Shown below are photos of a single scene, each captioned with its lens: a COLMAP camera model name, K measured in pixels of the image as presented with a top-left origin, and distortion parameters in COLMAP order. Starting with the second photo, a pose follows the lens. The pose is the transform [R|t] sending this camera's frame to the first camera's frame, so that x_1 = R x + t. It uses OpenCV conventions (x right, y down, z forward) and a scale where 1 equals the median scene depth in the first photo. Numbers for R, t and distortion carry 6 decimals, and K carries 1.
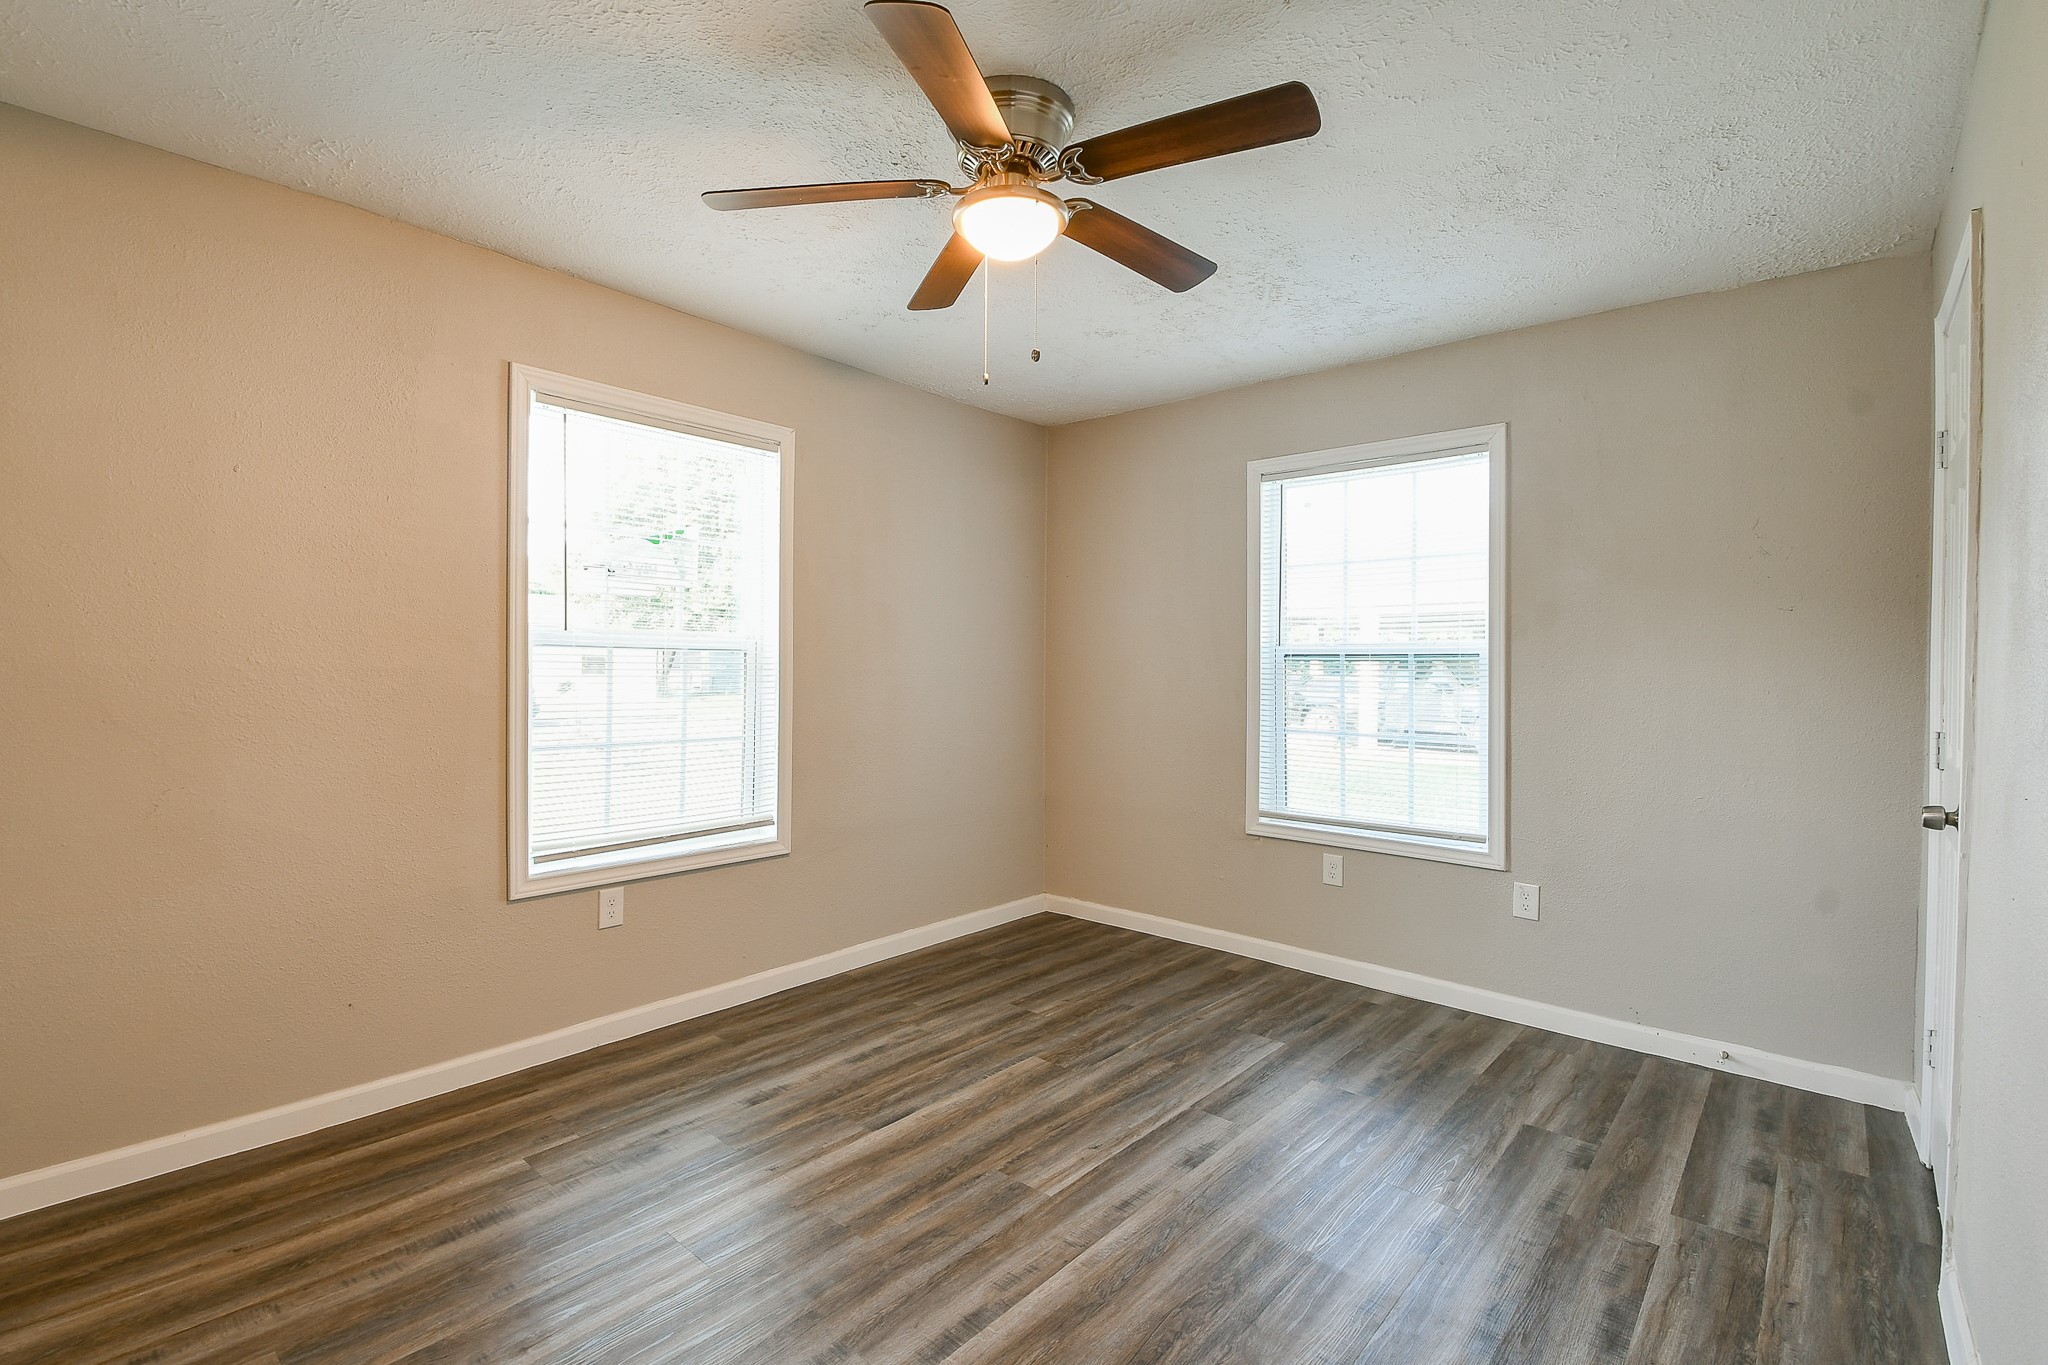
lens RADIAL K [[908.2, 0, 1013.2], [0, 908.2, 676.1], [0, 0, 1]] dist [0.015953, -0.019041]
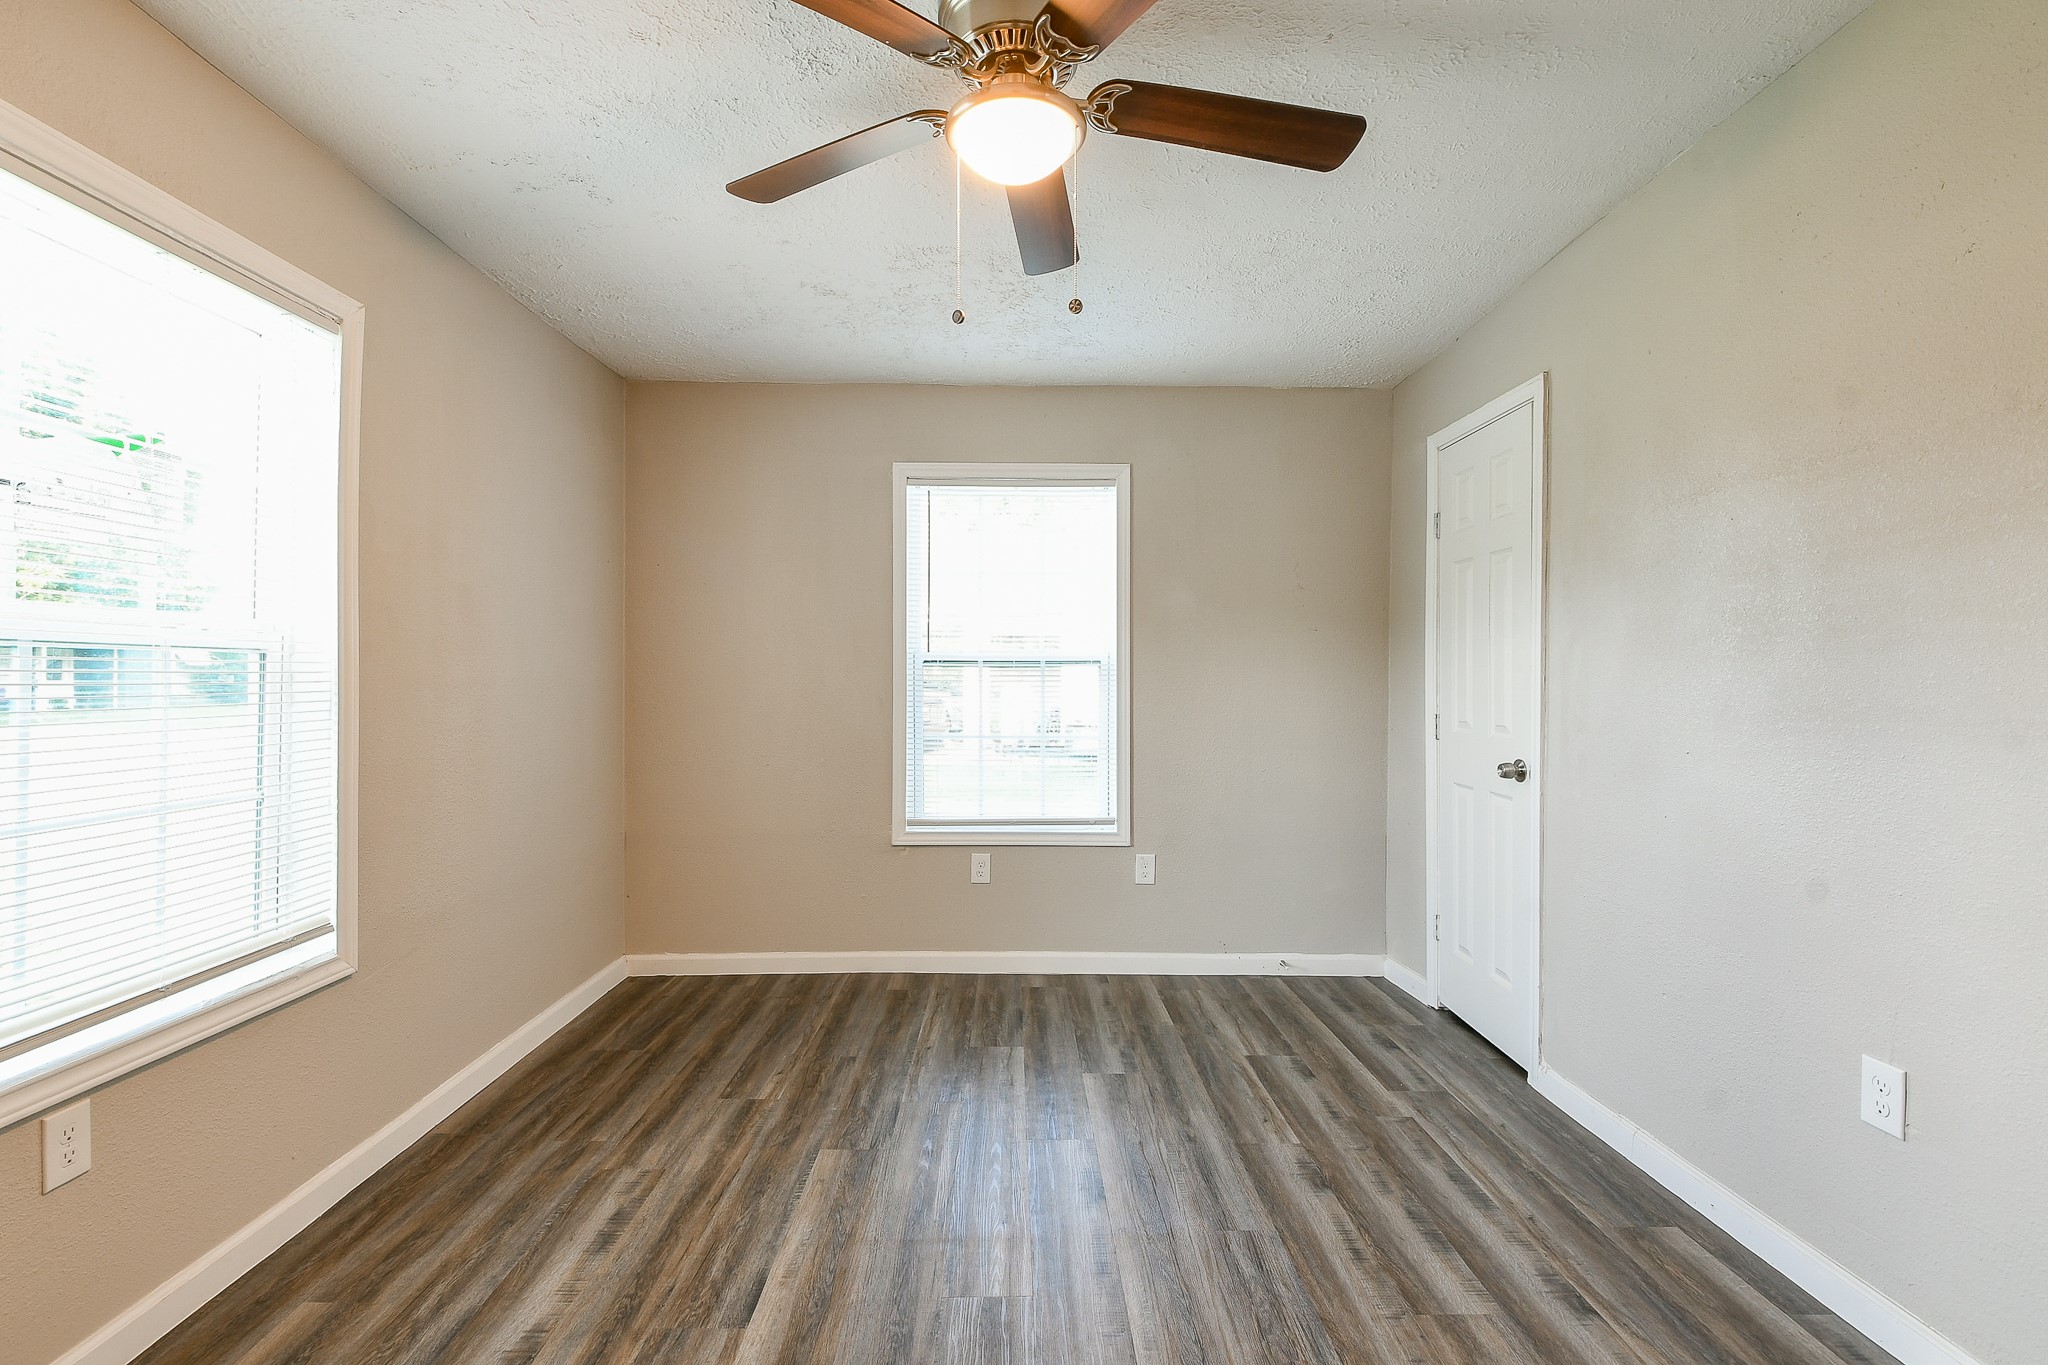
lens RADIAL K [[893.1, 0, 1024.4], [0, 893.1, 677.1], [0, 0, 1]] dist [0.057608, -0.054300]
pose [[0.749375, -0.008690, 0.662089, -0.325823], [0.012742, 0.999918, -0.001297, -0.003813], [-0.662023, 0.009408, 0.749424, 0.228084]]
